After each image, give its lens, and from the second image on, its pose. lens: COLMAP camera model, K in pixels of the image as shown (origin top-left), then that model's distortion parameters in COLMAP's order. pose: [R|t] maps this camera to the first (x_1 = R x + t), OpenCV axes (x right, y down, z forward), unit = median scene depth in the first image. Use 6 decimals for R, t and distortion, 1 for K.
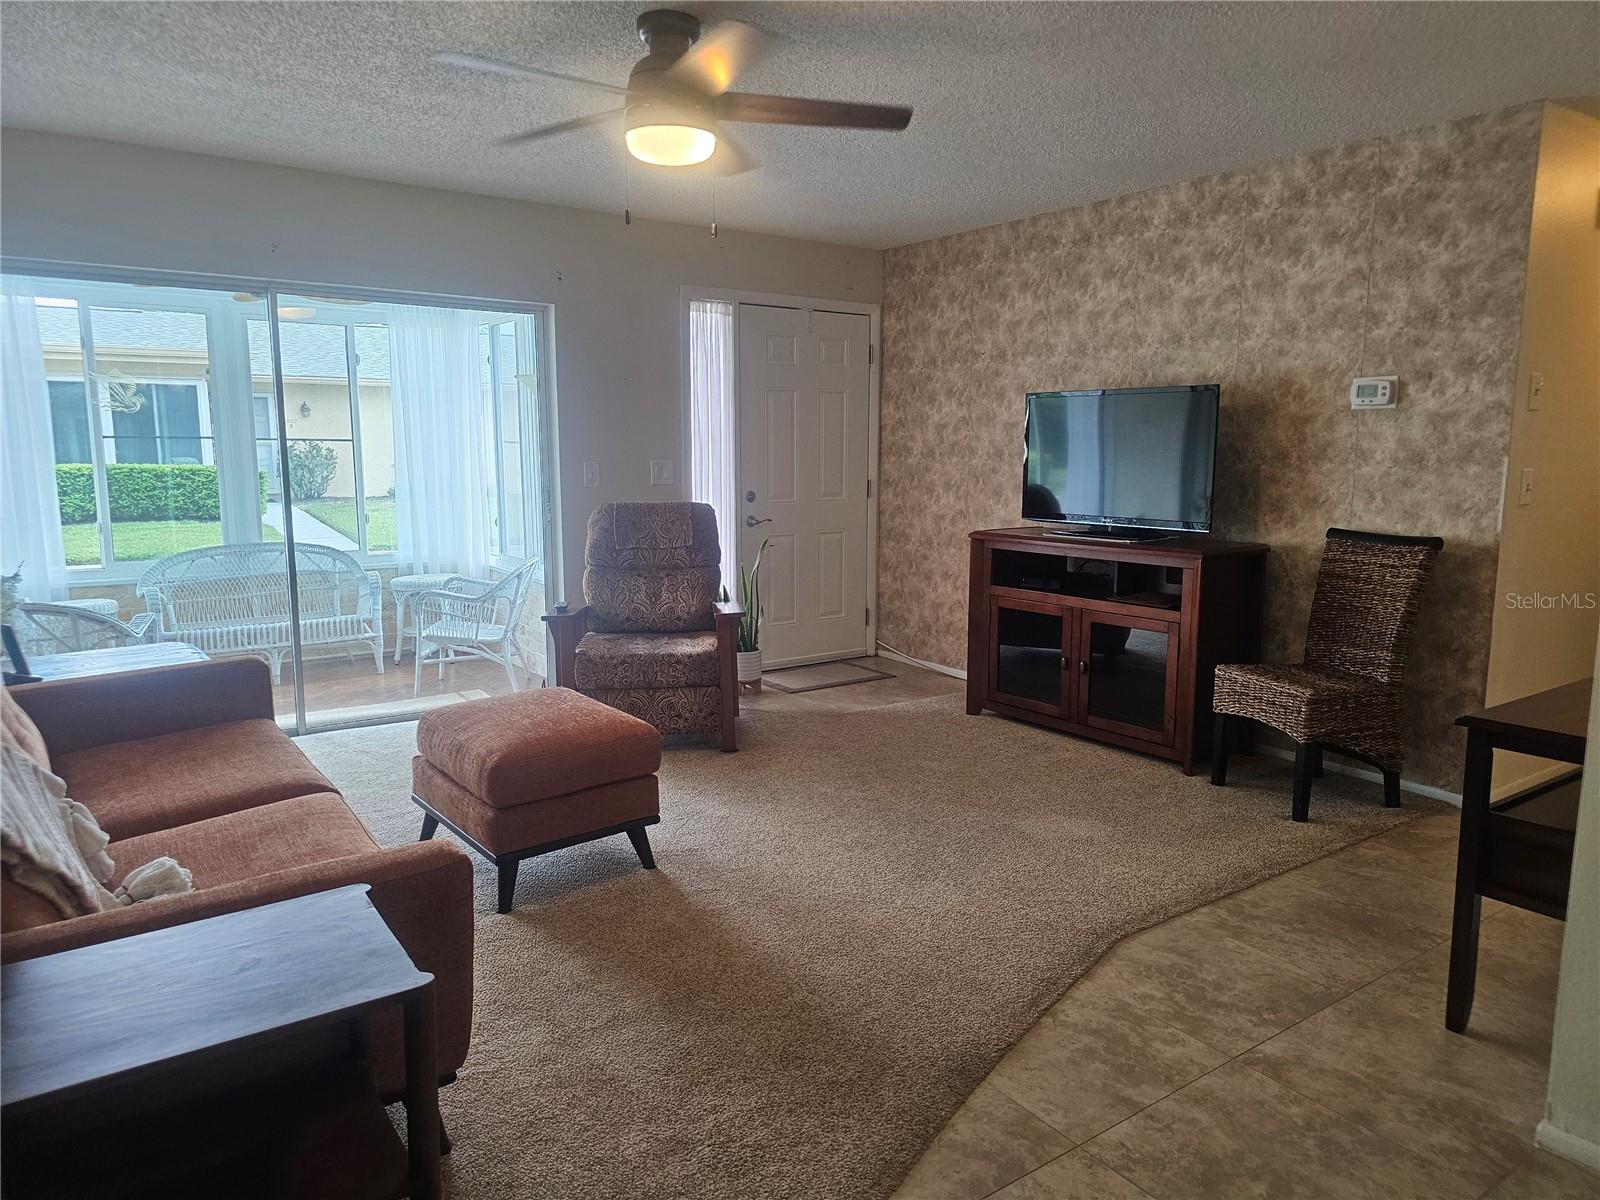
lens RADIAL K [[1083.0, 0, 800.0], [0, 1083.0, 600.0], [0, 0, 1]] dist [0.037323, -0.002271]
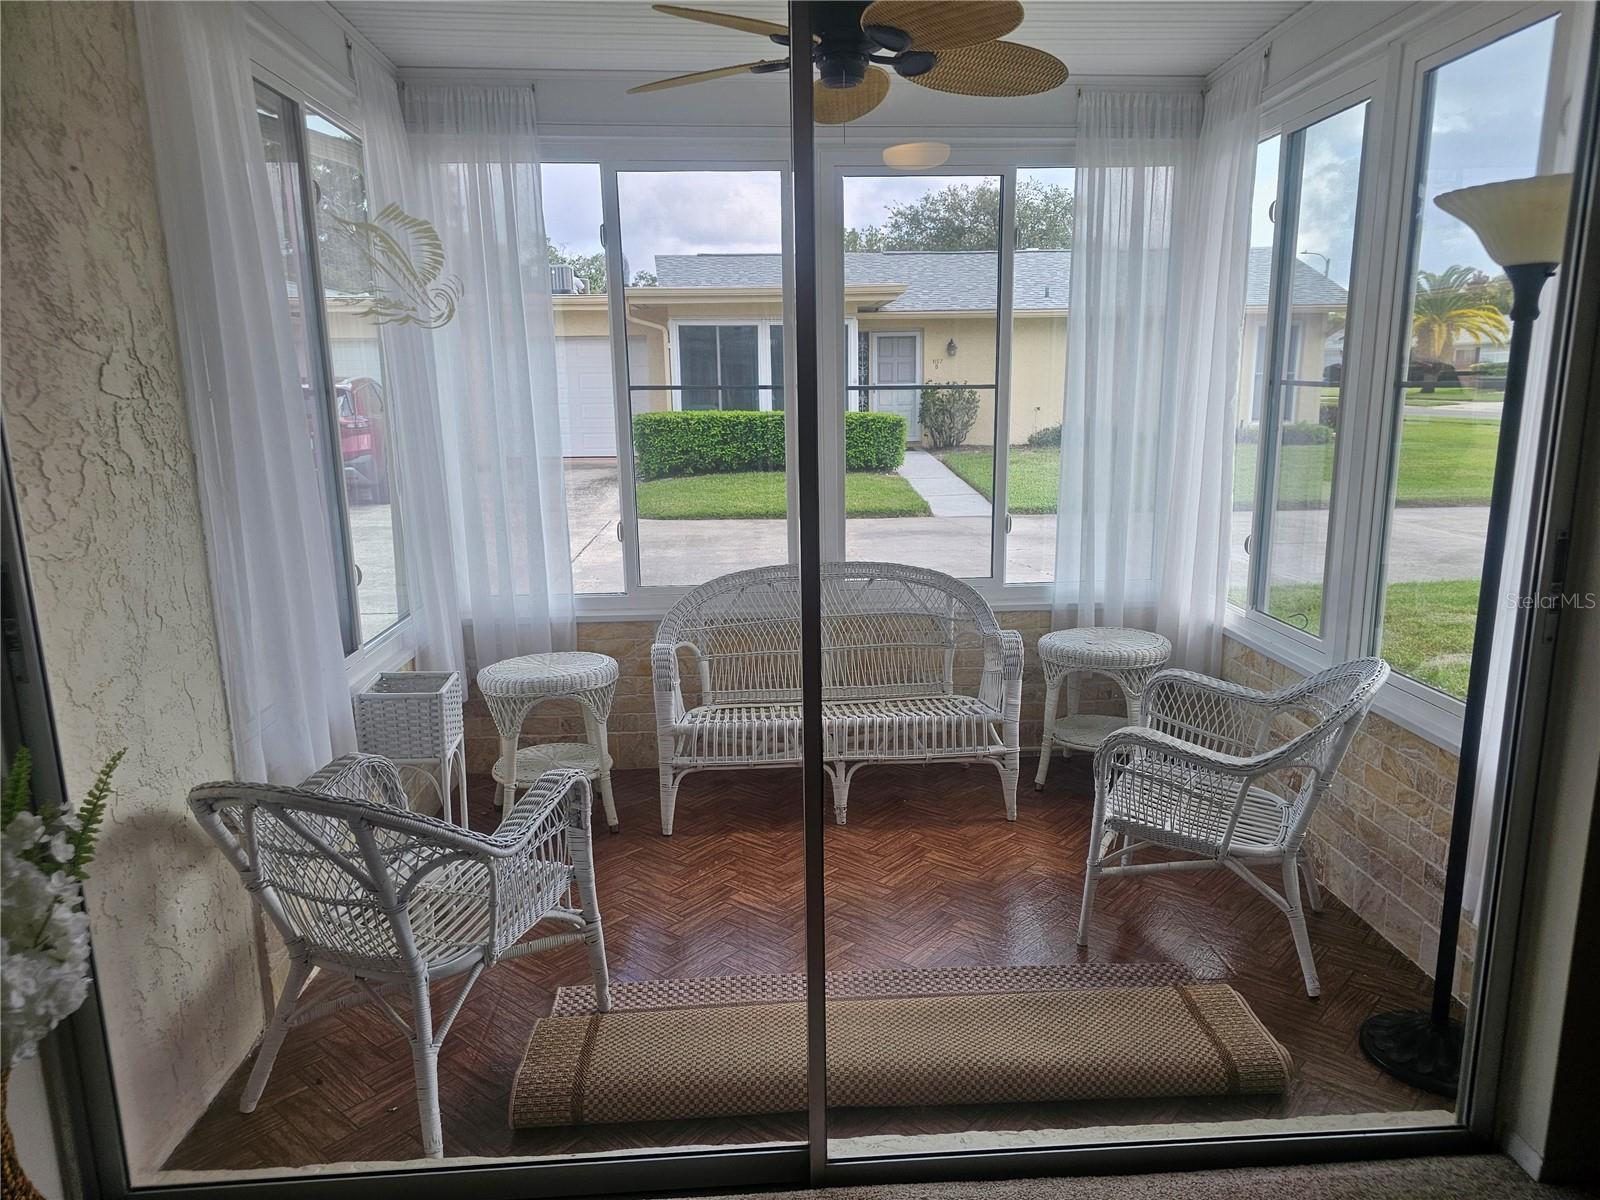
lens RADIAL K [[1063.8, 0, 800.0], [0, 1063.8, 600.0], [0, 0, 1]] dist [0.135902, -0.000411]
pose [[0.845009, 0.092592, -0.526674, -0.204073], [-0.060845, 0.995147, 0.077331, -0.078478], [0.531279, -0.033300, 0.846542, 0.498445]]
